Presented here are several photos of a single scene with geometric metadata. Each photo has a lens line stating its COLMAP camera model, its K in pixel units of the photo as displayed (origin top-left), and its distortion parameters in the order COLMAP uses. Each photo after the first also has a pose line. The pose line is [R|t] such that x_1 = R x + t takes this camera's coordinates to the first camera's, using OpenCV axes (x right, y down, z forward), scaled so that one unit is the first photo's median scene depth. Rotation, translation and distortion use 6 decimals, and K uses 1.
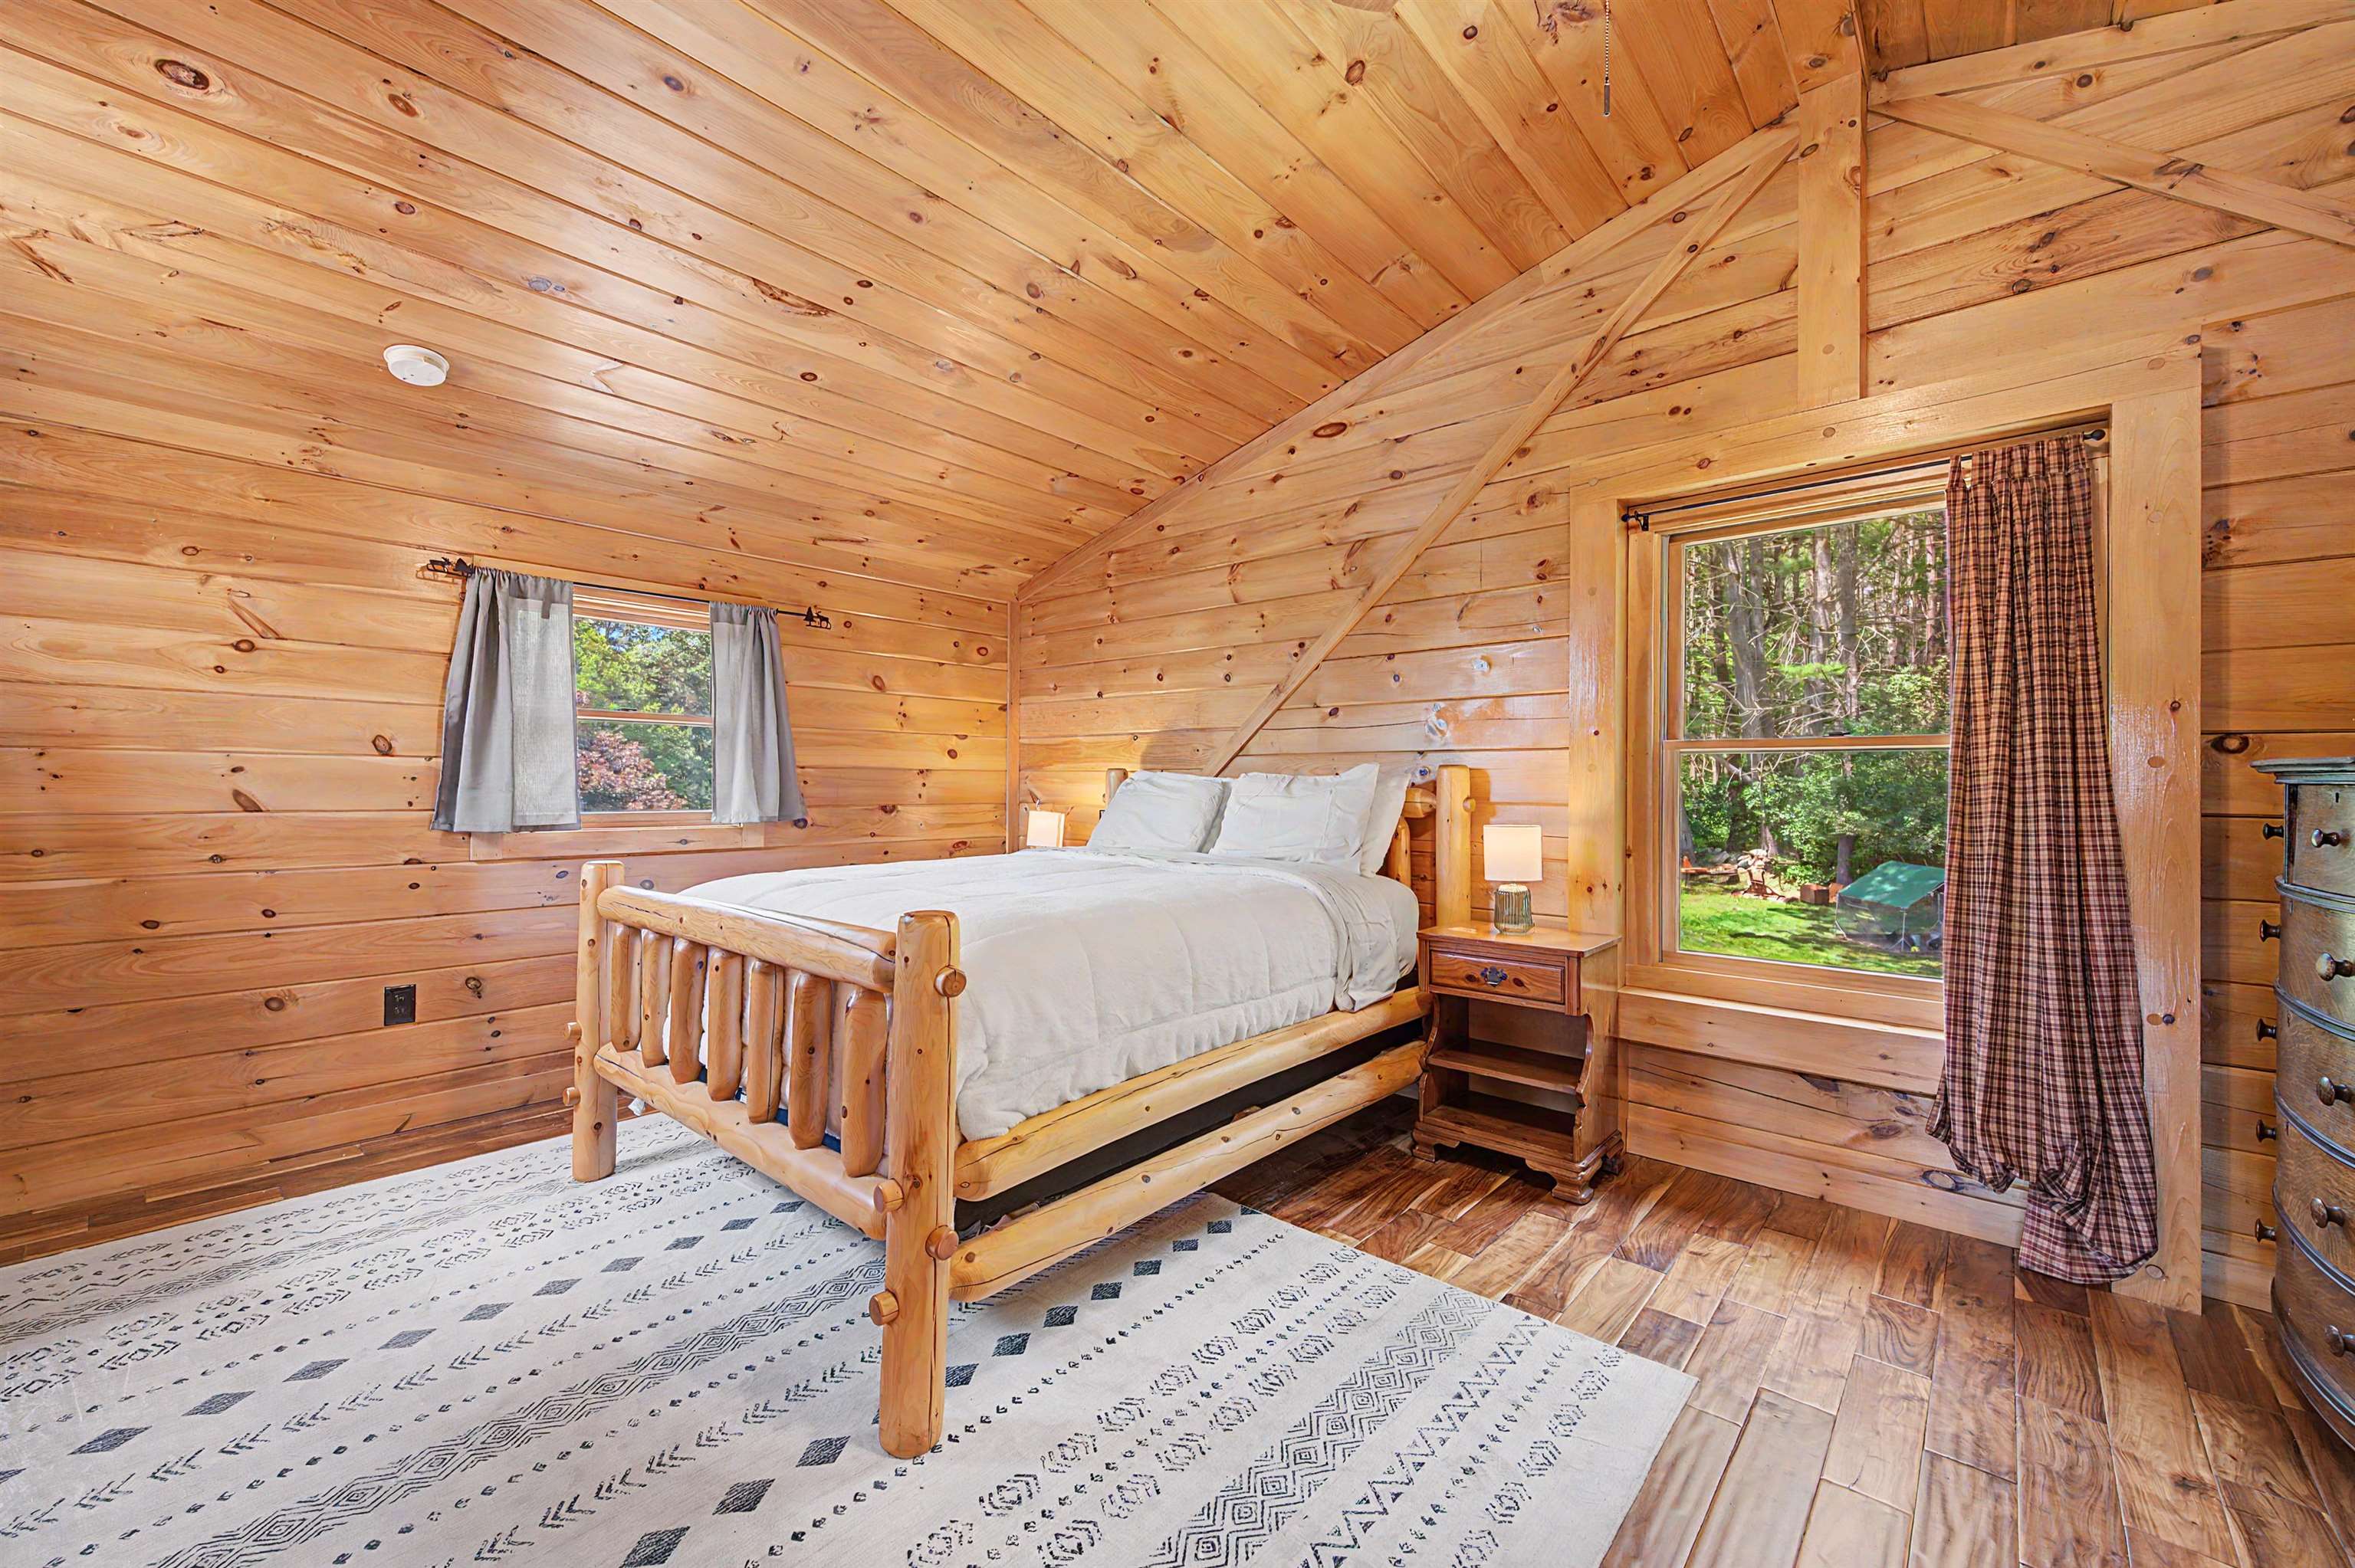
lens RADIAL K [[943.0, 0, 1178.8], [0, 943.0, 762.4], [0, 0, 1]] dist [0.000960, -0.000294]
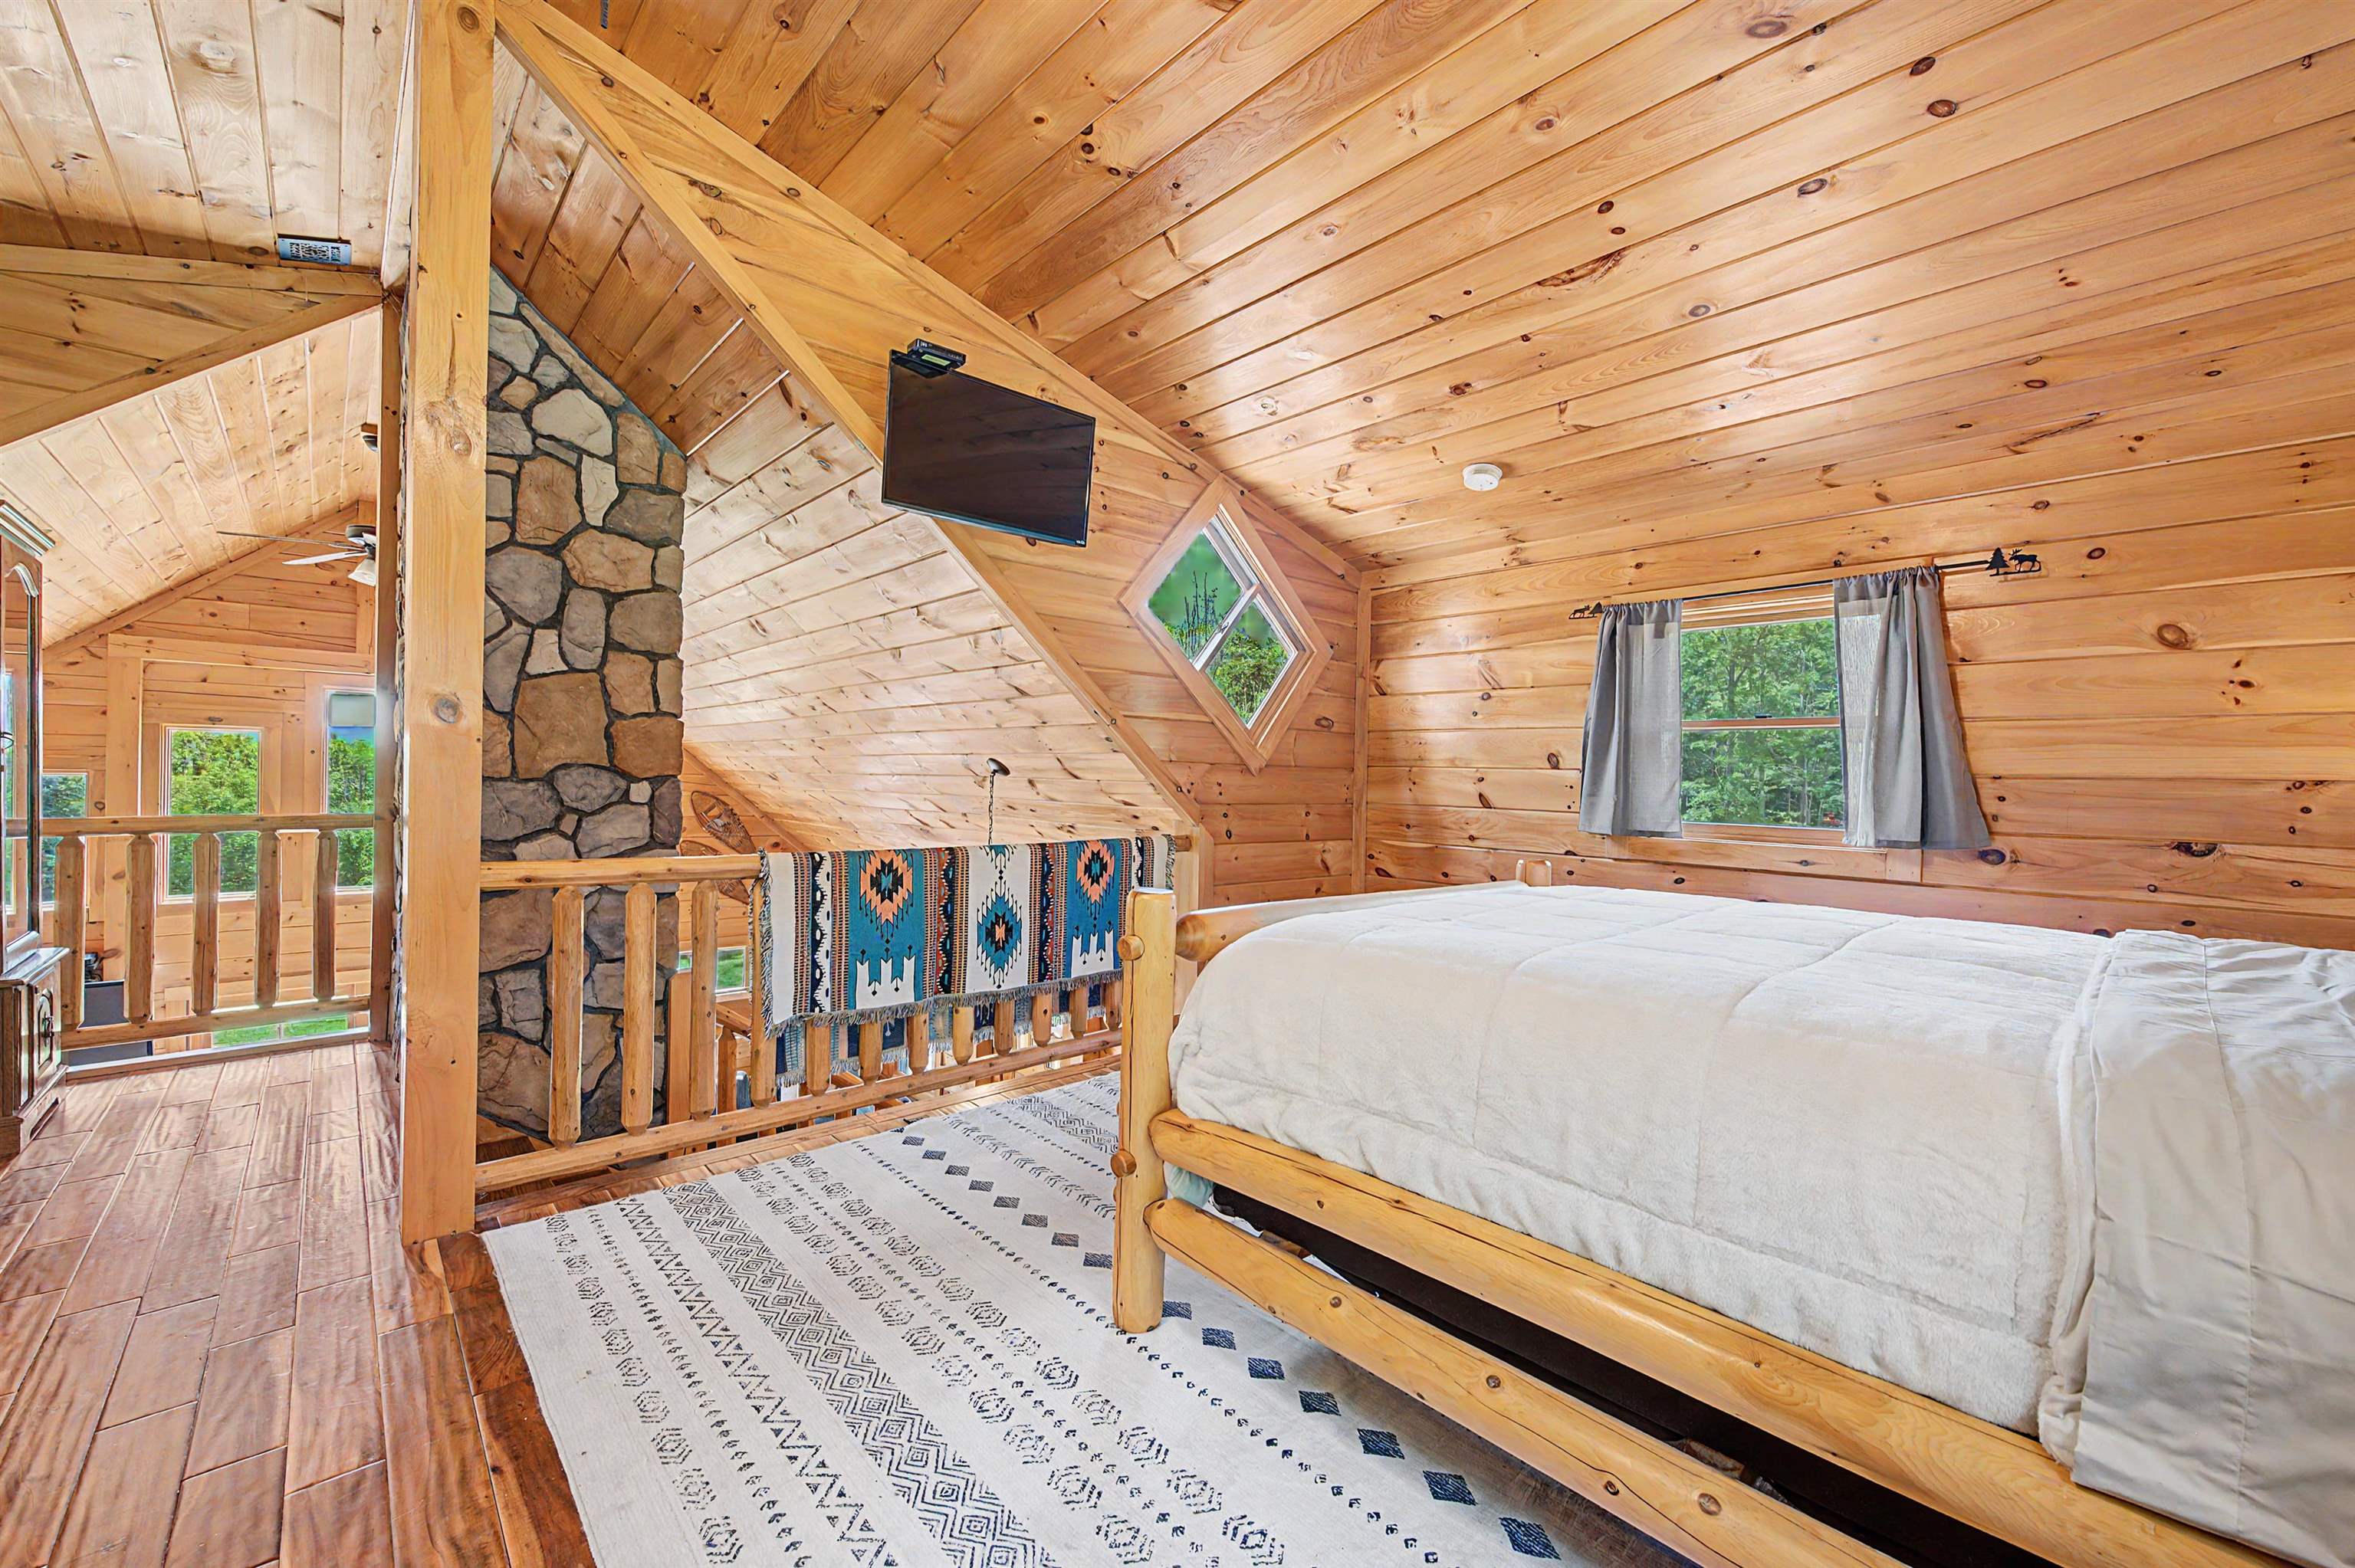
lens RADIAL K [[943.0, 0, 1178.8], [0, 943.0, 762.4], [0, 0, 1]] dist [0.000960, -0.000294]
pose [[-0.117963, -0.023222, -0.992746, 0.559877], [0.000111, 0.999726, -0.023398, 0.016110], [0.993018, -0.002870, -0.117928, 0.719507]]
